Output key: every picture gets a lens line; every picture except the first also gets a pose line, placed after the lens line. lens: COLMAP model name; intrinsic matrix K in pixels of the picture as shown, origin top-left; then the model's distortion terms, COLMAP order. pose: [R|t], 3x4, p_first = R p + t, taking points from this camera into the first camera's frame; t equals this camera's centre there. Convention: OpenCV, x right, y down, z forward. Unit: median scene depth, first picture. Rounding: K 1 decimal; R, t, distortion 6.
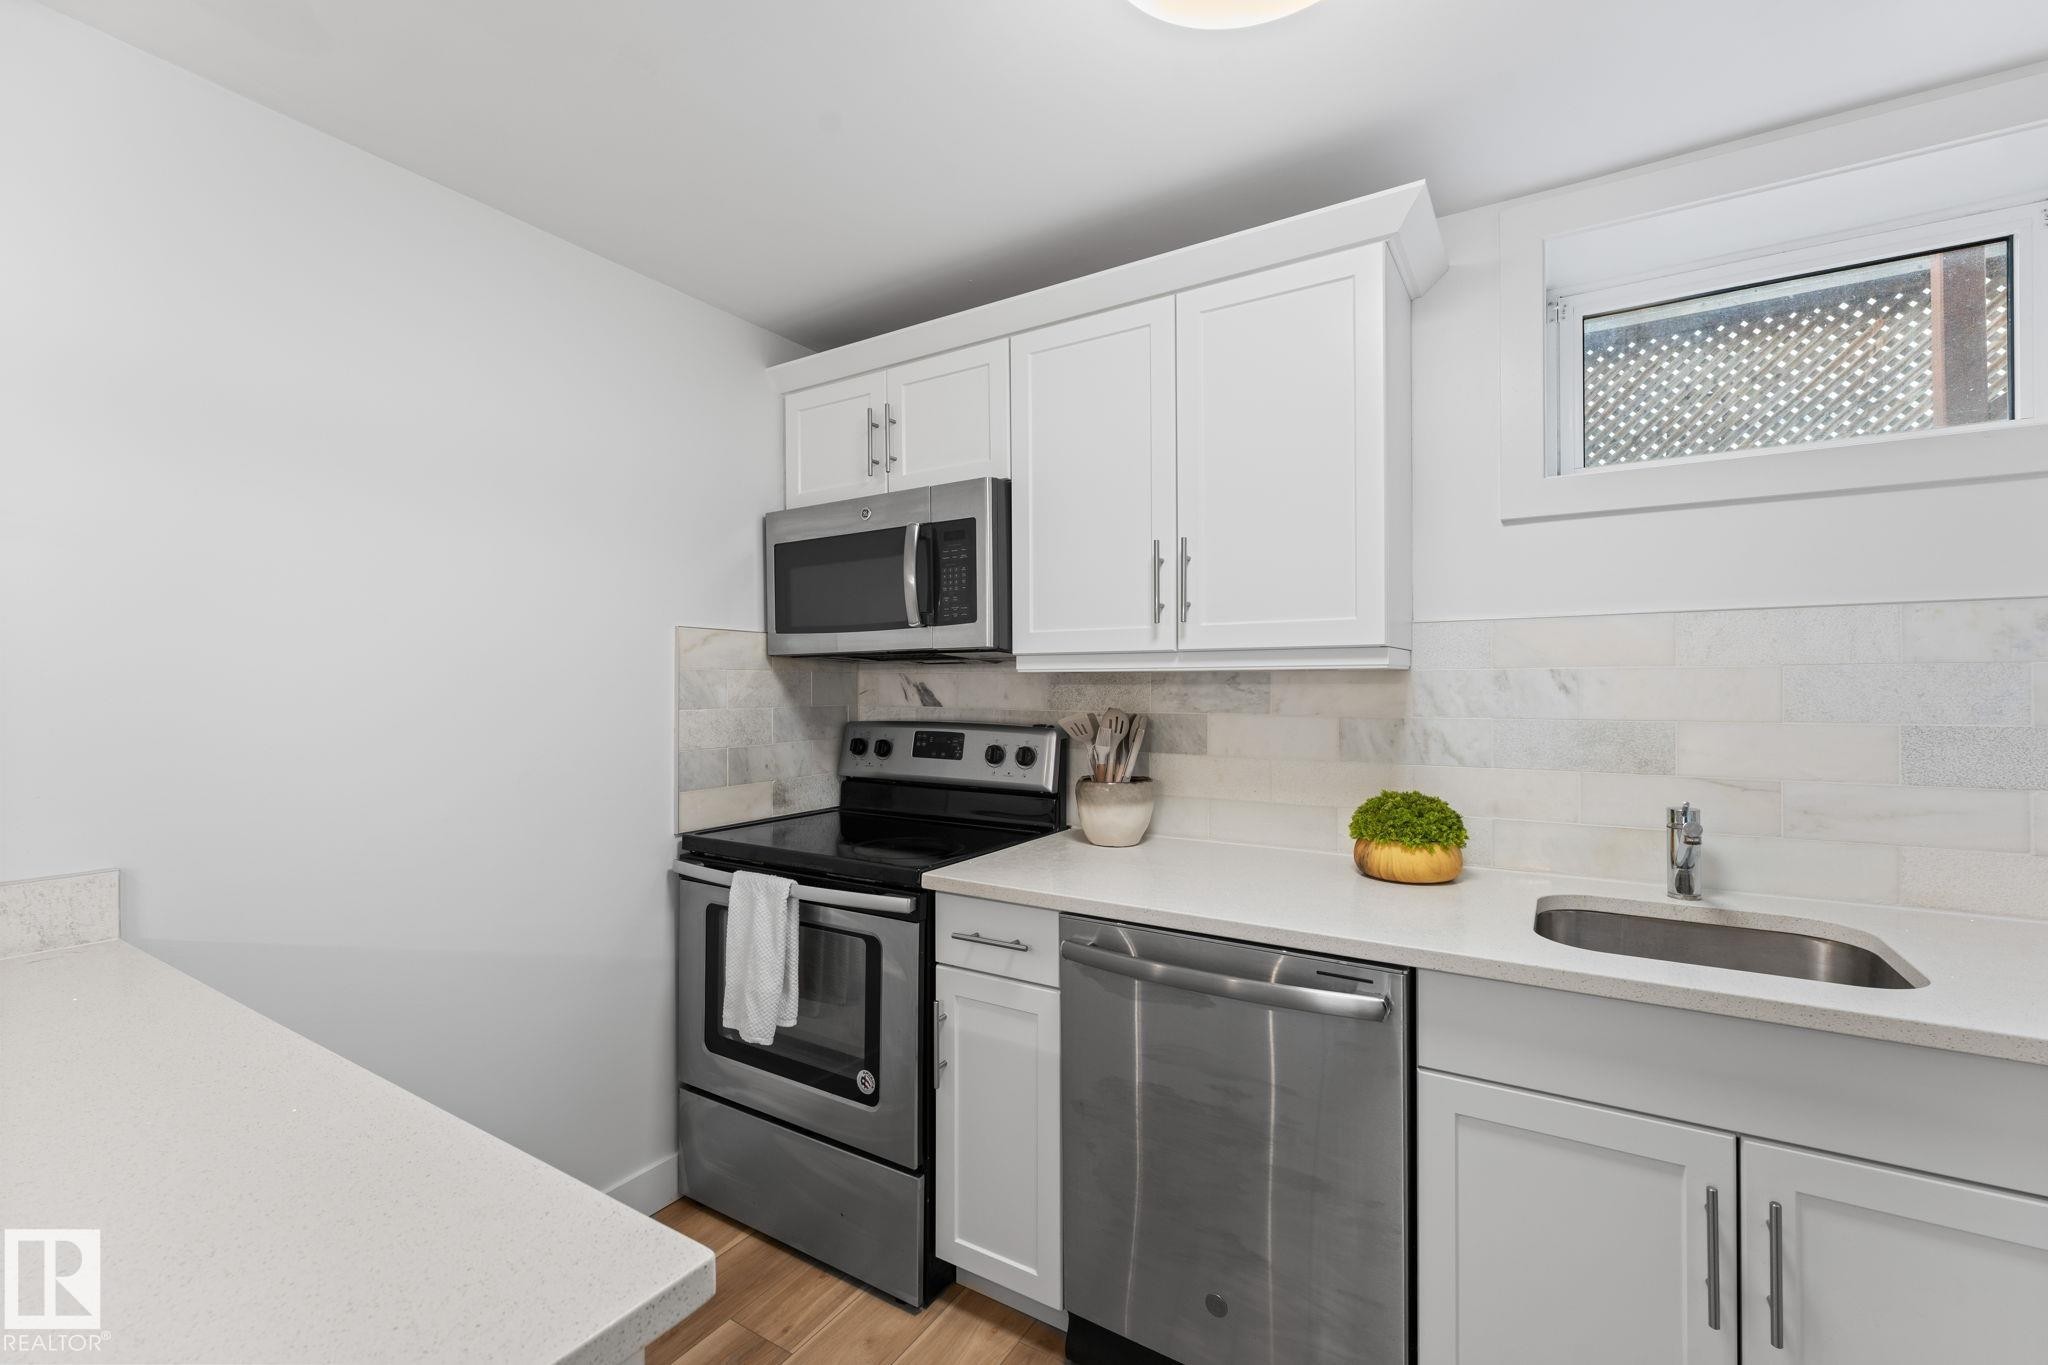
lens RADIAL K [[888.5, 0, 1012.2], [0, 888.5, 675.7], [0, 0, 1]] dist [0.002942, -0.000721]
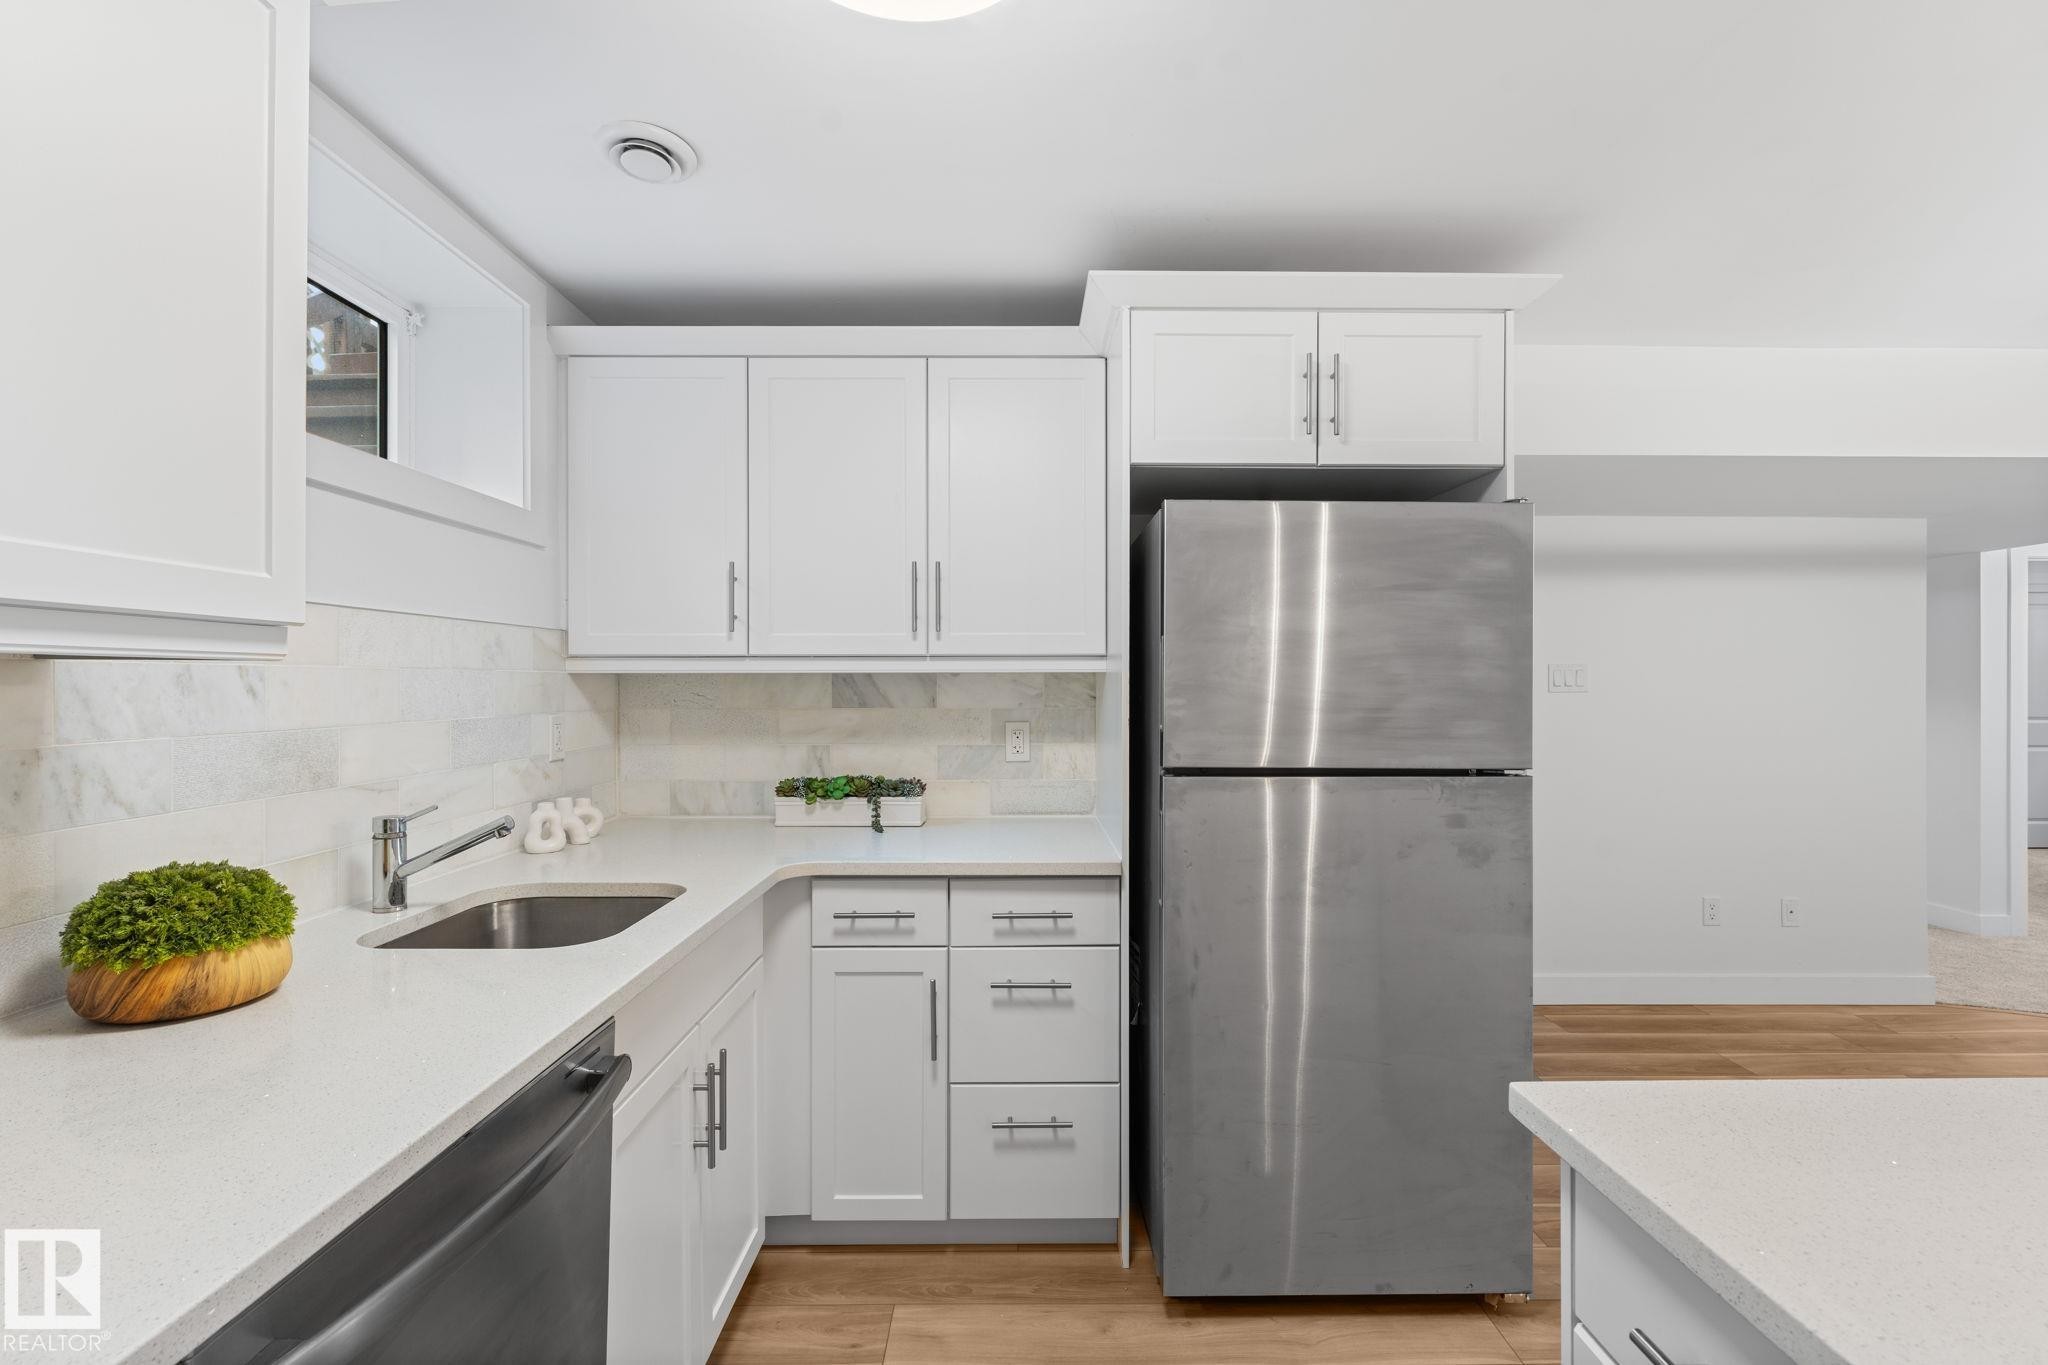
lens RADIAL K [[888.5, 0, 1008.3], [0, 888.5, 689.5], [0, 0, 1]] dist [0.002942, -0.000721]
pose [[-0.532064, -0.002751, 0.846700, -0.302962], [-0.008744, 0.999959, -0.002246, 0.007158], [-0.846659, -0.008598, -0.532067, 0.713448]]
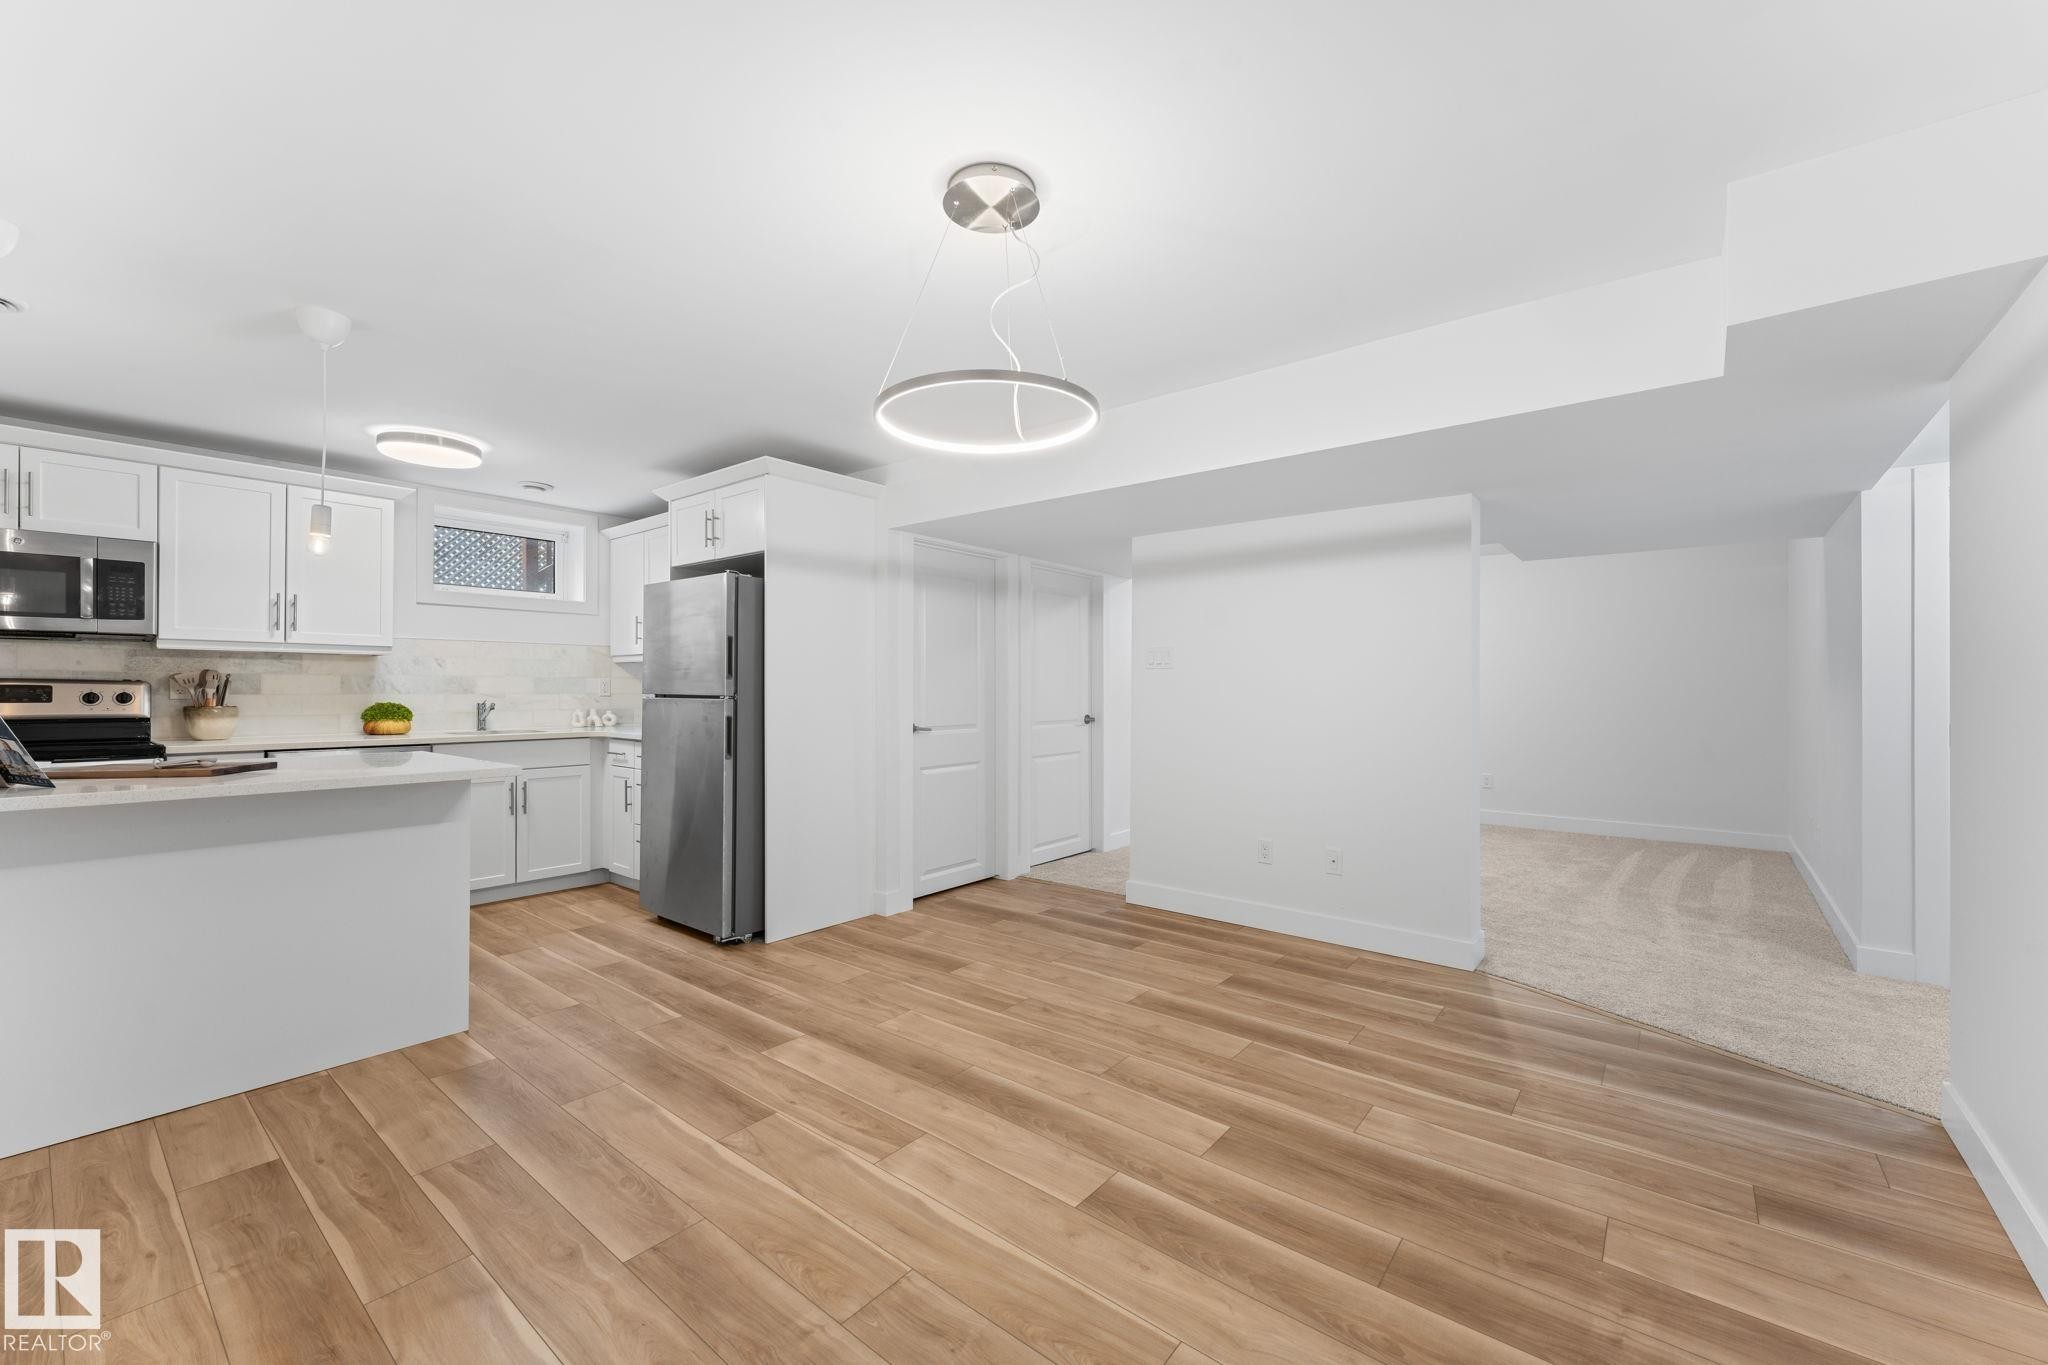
lens RADIAL K [[813.7, 0, 1020.8], [0, 813.7, 684.0], [0, 0, 1]] dist [-0.000278, -0.000051]
pose [[0.126965, 0.010308, 0.991854, -1.445715], [-0.012233, 0.999886, -0.008826, 0.062854], [-0.991832, -0.011013, 0.127076, -0.988889]]
